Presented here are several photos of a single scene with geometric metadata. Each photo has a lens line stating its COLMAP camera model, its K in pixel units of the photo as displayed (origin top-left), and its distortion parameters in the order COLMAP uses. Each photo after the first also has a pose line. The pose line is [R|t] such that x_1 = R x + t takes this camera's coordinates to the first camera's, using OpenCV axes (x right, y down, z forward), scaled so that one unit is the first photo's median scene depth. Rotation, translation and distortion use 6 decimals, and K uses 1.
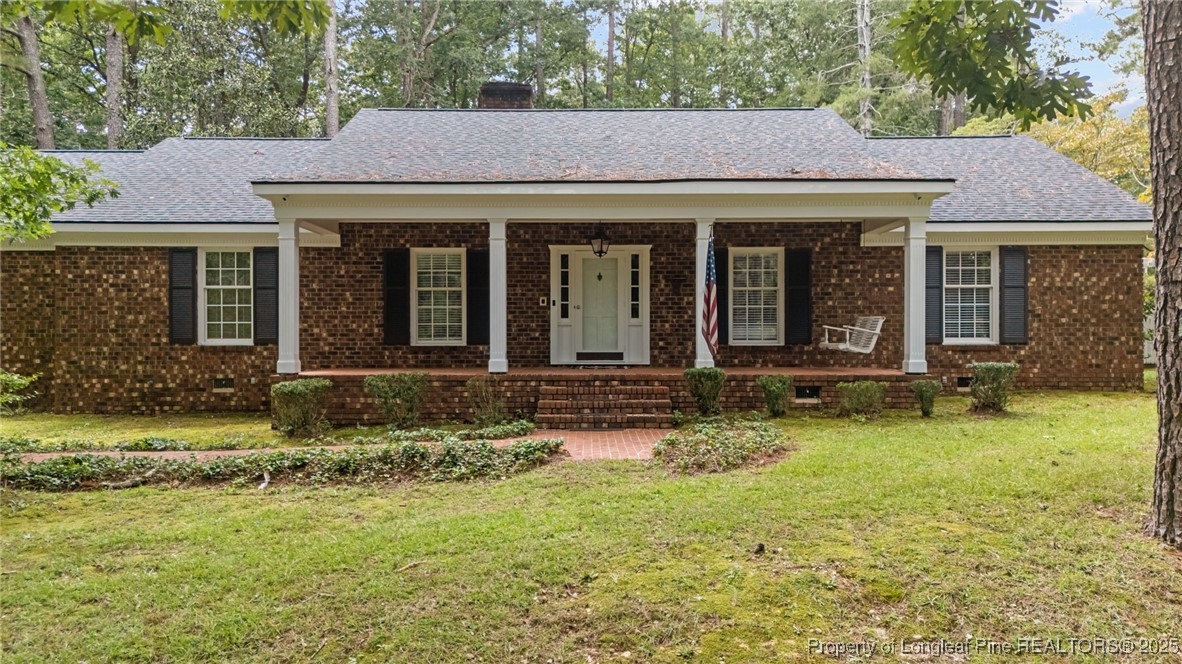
lens RADIAL K [[889.9, 0, 593.5], [0, 889.9, 322.0], [0, 0, 1]] dist [0.101669, -0.003451]
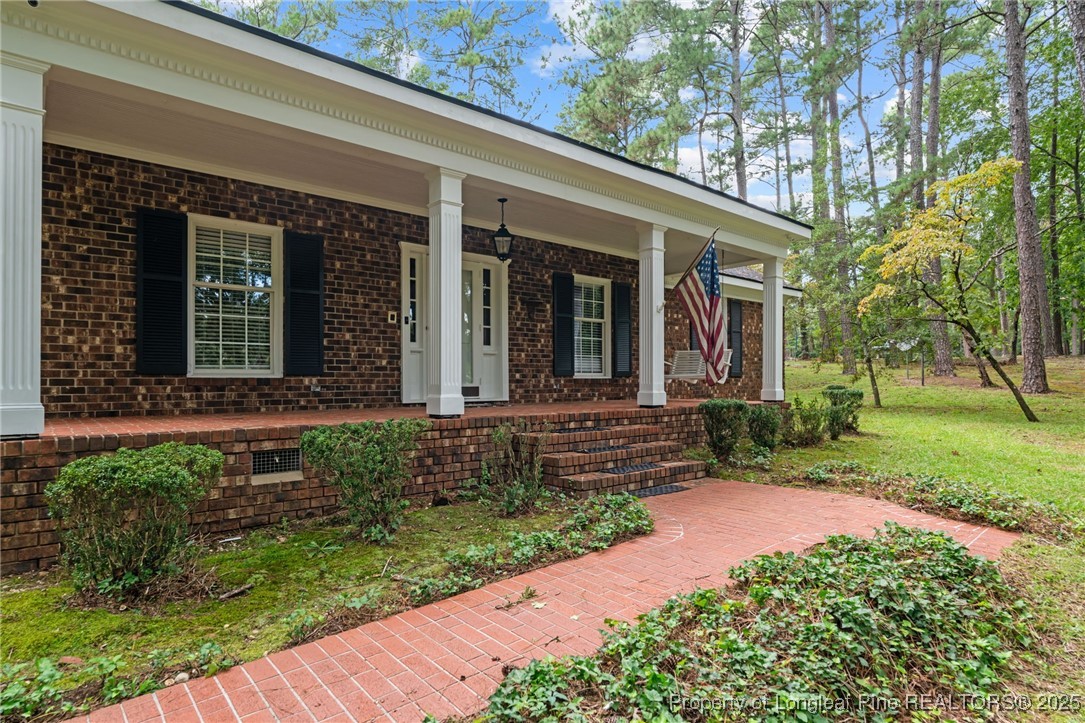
lens RADIAL K [[605.7, 0, 539.6], [0, 605.7, 376.4], [0, 0, 1]] dist [-0.015118, 0.002090]
pose [[0.757160, 0.004612, 0.653213, -0.289018], [-0.004525, 0.999988, -0.001815, 0.025548], [-0.653214, -0.001582, 0.757172, 0.544788]]
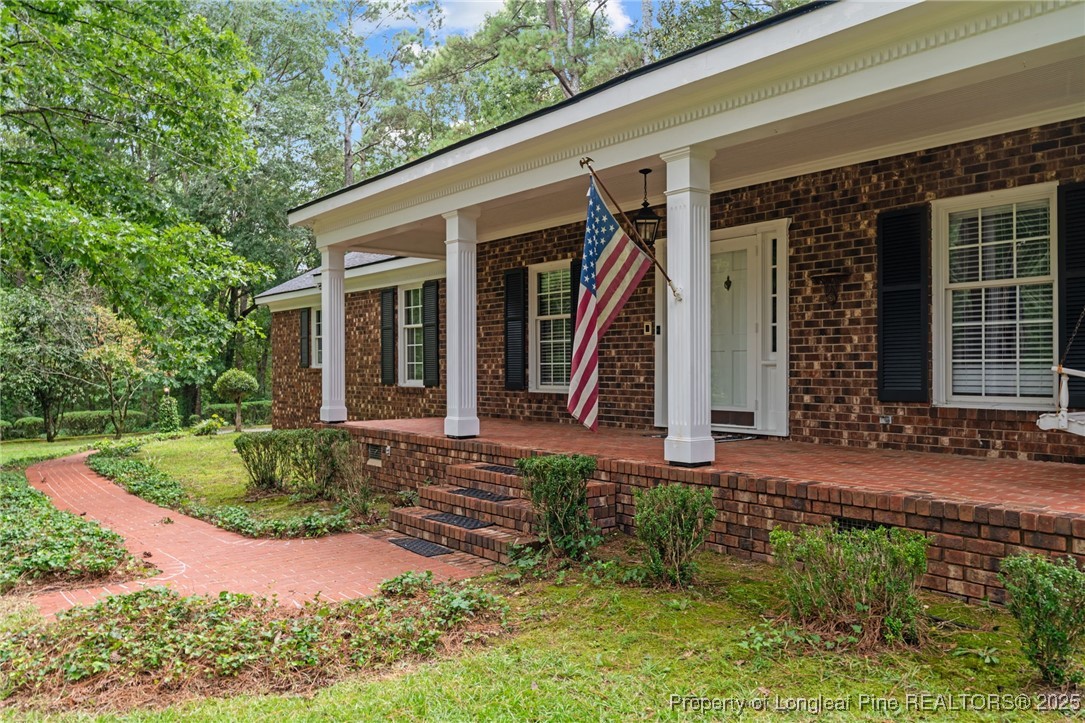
lens RADIAL K [[842.4, 0, 543.1], [0, 842.4, 359.7], [0, 0, 1]] dist [0.010812, -0.004456]
pose [[0.617965, -0.006984, -0.786174, 0.378106], [0.007586, 0.999967, -0.002921, 0.000886], [0.786169, -0.004158, 0.617998, 0.560399]]
